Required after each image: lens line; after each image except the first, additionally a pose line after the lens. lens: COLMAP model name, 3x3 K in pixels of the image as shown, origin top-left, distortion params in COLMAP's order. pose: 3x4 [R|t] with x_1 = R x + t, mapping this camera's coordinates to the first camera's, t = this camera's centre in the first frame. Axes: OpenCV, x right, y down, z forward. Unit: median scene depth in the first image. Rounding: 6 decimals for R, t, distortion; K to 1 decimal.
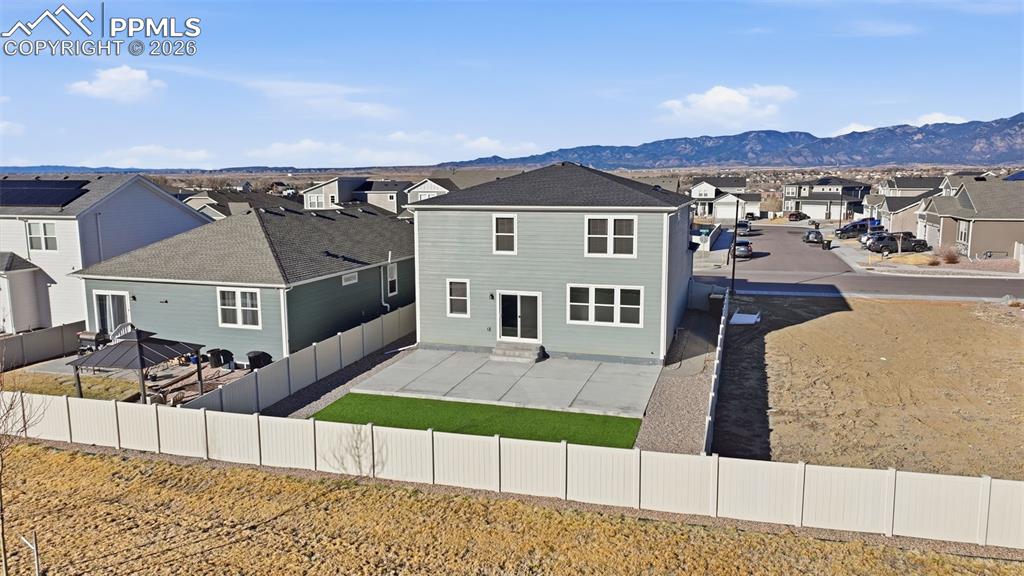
lens RADIAL K [[716.7, 0, 518.1], [0, 716.7, 290.1], [0, 0, 1]] dist [0.003262, 0.009781]
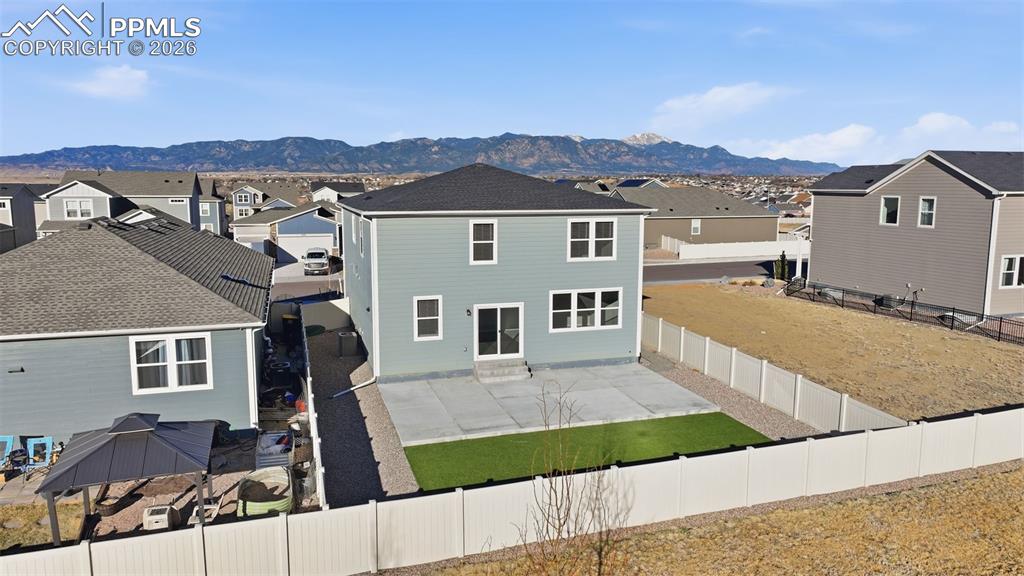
lens RADIAL K [[716.7, 0, 515.2], [0, 716.7, 283.6], [0, 0, 1]] dist [0.003262, 0.009781]
pose [[0.818043, -0.072492, 0.570571, -0.504845], [0.082027, 0.996589, 0.009014, -0.030632], [-0.569278, 0.039429, 0.821199, 0.237792]]
